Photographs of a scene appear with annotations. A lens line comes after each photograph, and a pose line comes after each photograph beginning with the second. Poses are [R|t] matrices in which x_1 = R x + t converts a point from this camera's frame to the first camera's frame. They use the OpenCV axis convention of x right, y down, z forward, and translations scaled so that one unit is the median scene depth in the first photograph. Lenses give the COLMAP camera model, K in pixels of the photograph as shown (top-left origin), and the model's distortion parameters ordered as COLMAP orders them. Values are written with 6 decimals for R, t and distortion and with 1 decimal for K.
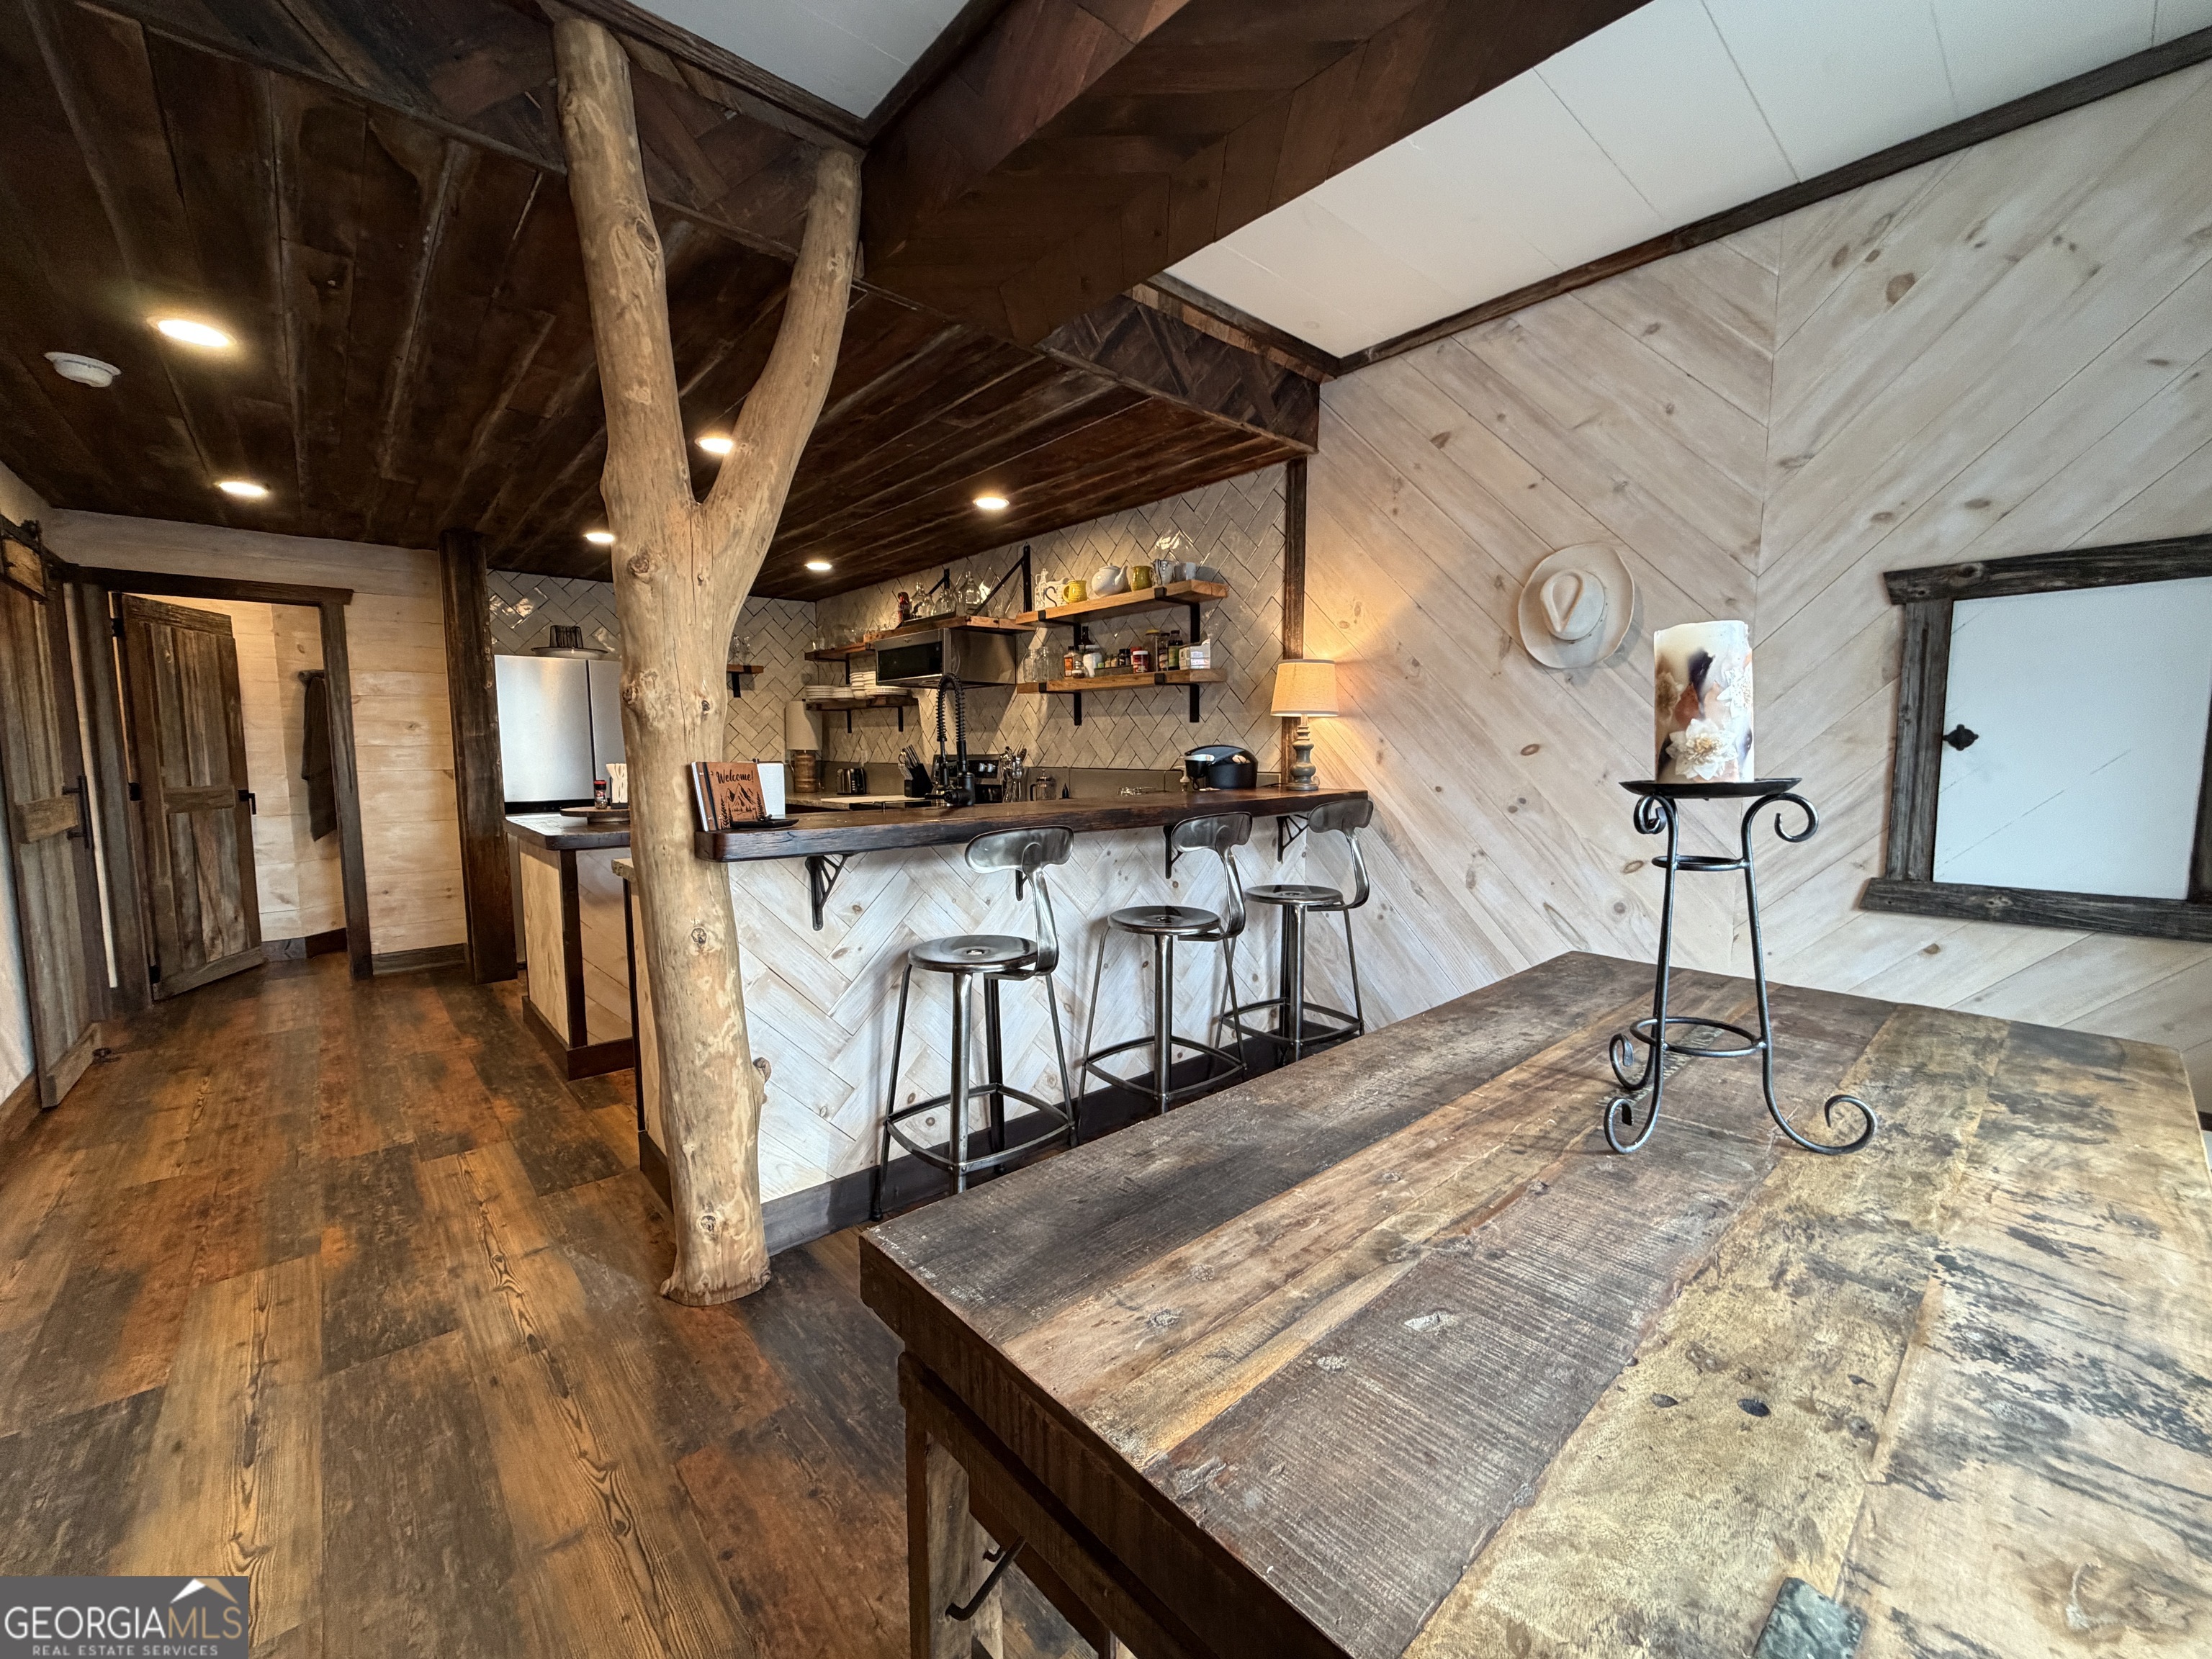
lens RADIAL K [[880.7, 0, 1100.1], [0, 880.7, 833.3], [0, 0, 1]] dist [-0.000481, -0.000177]
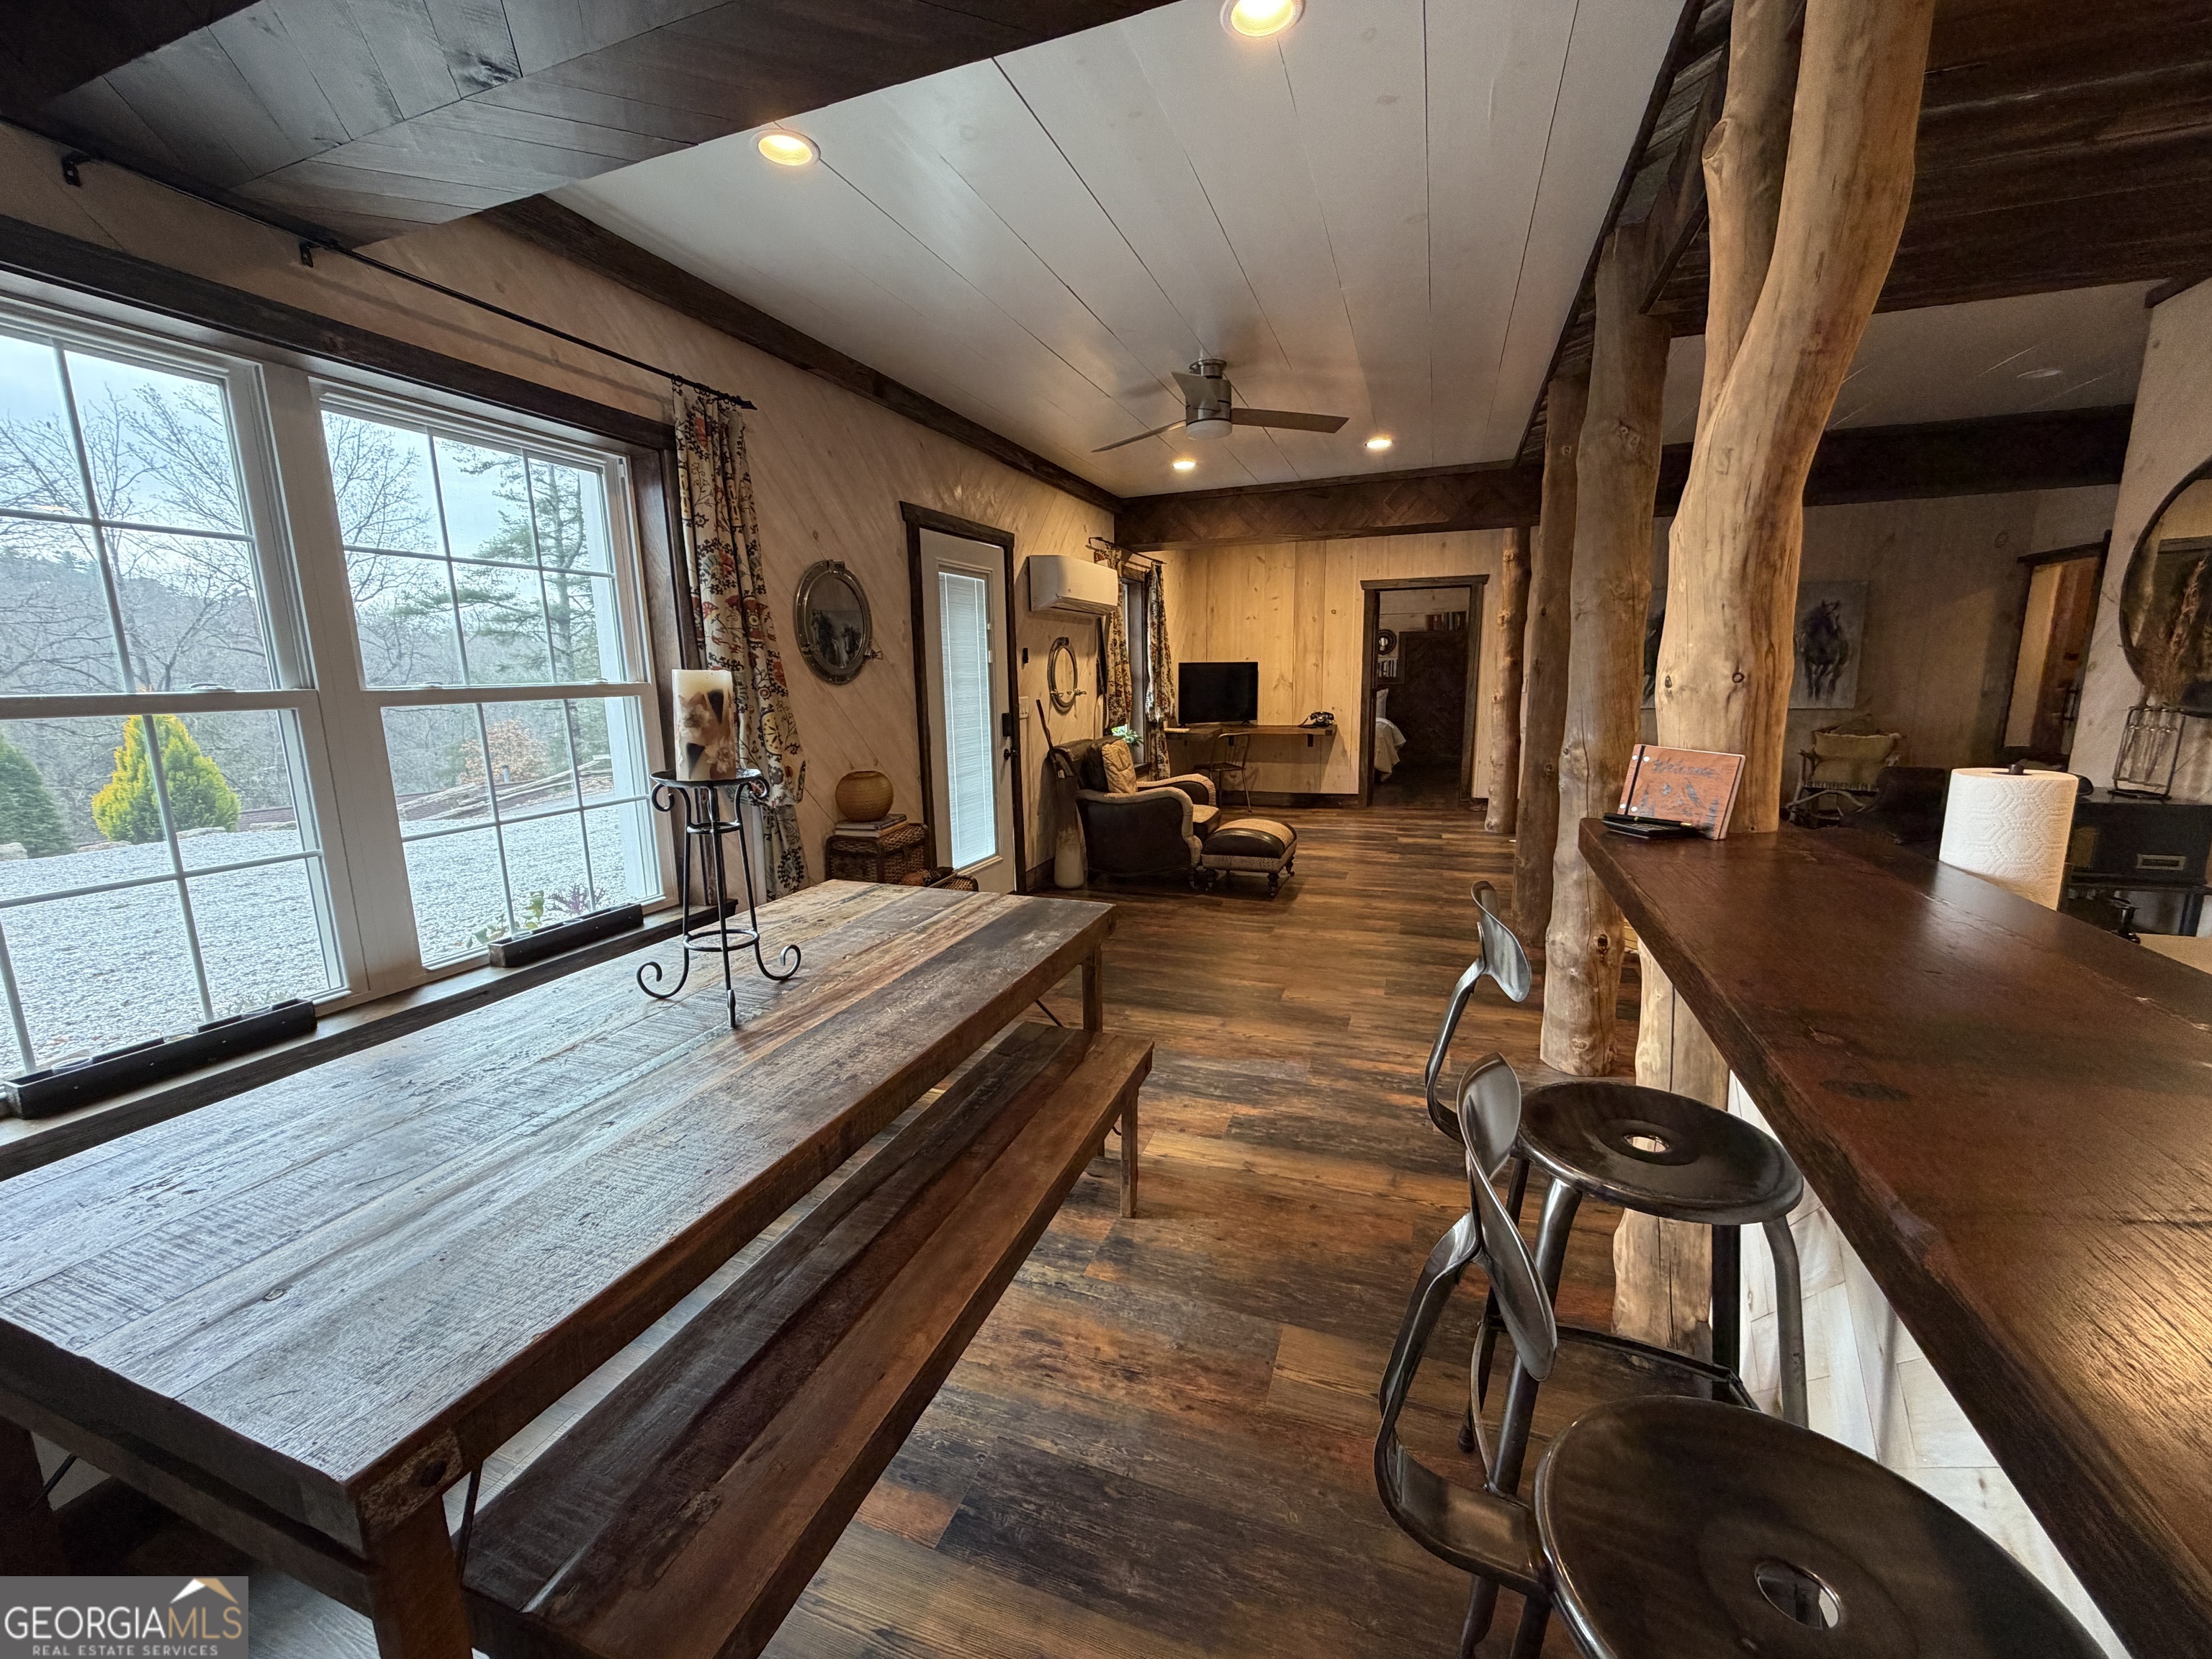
lens RADIAL K [[880.7, 0, 1097.0], [0, 880.7, 831.1], [0, 0, 1]] dist [-0.000481, -0.000177]
pose [[-0.883514, 0.104116, -0.456687, 0.287080], [-0.023740, 0.963777, 0.265650, -0.137490], [0.467803, 0.245548, -0.849039, 0.942242]]
